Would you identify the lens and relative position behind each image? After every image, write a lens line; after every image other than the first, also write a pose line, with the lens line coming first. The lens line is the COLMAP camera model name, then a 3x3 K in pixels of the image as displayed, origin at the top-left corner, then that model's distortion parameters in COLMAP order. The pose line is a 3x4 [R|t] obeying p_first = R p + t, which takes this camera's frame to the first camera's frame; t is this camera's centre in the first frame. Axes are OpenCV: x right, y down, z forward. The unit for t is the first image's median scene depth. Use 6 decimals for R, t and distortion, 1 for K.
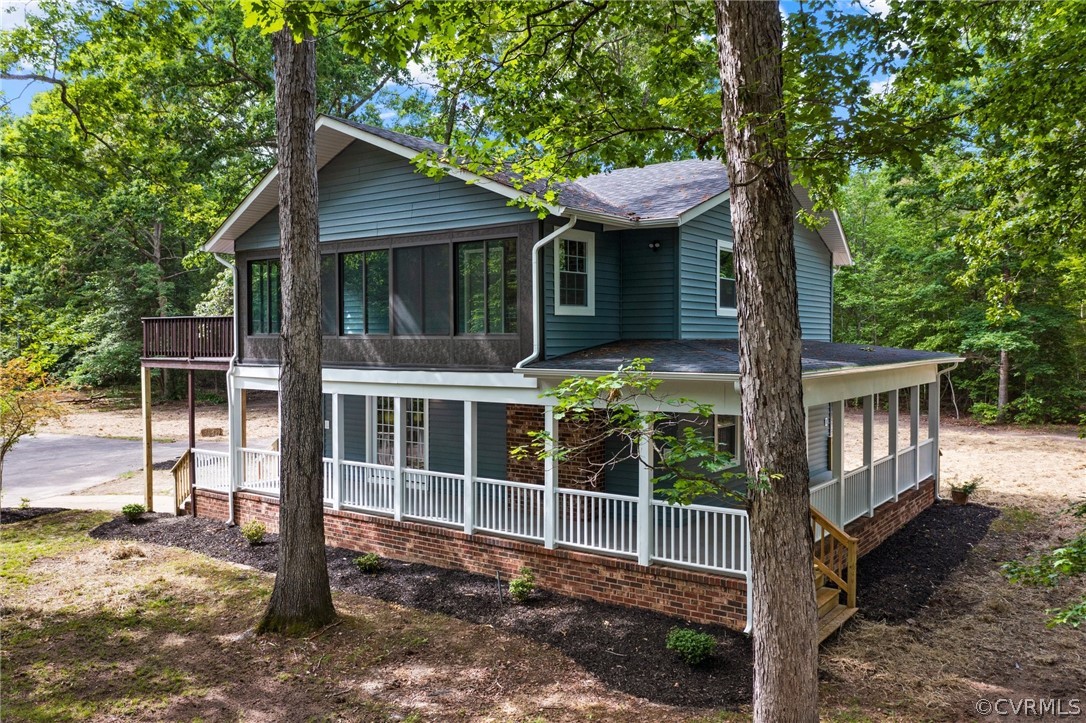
lens RADIAL K [[852.6, 0, 541.9], [0, 852.6, 344.5], [0, 0, 1]] dist [-0.013733, -0.006658]
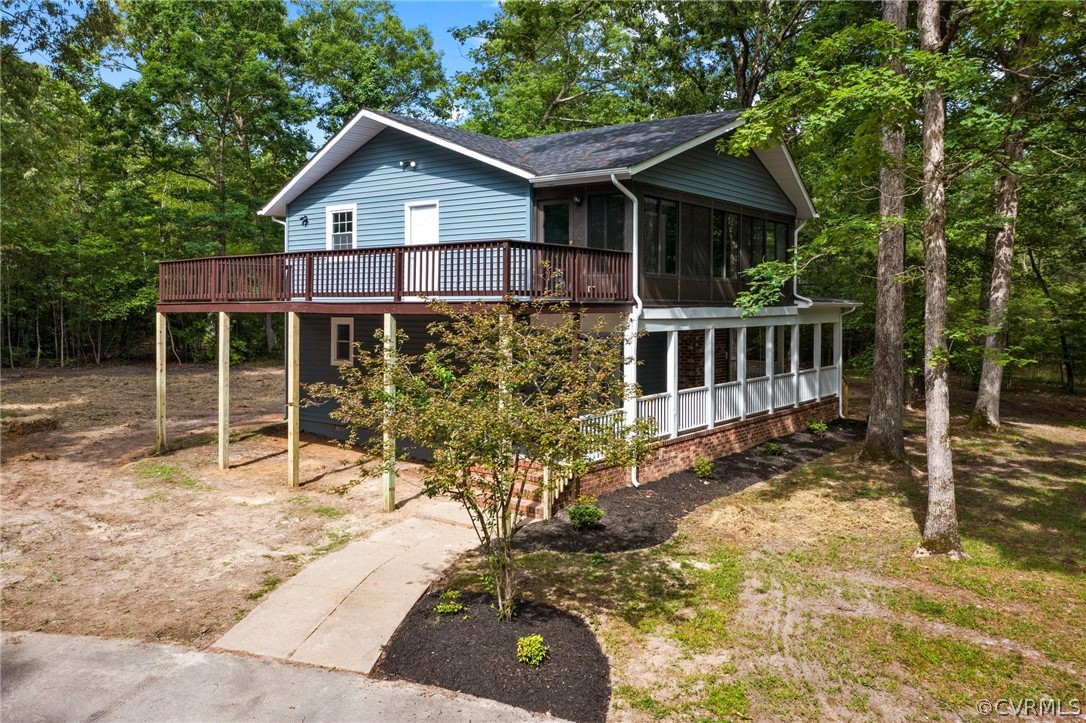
lens RADIAL K [[852.6, 0, 541.9], [0, 852.6, 344.5], [0, 0, 1]] dist [-0.013733, -0.006658]
pose [[0.013820, -0.044112, 0.998931, -1.419752], [0.006533, 0.999009, 0.044025, 0.026821], [-0.999883, 0.005918, 0.014095, 1.230577]]
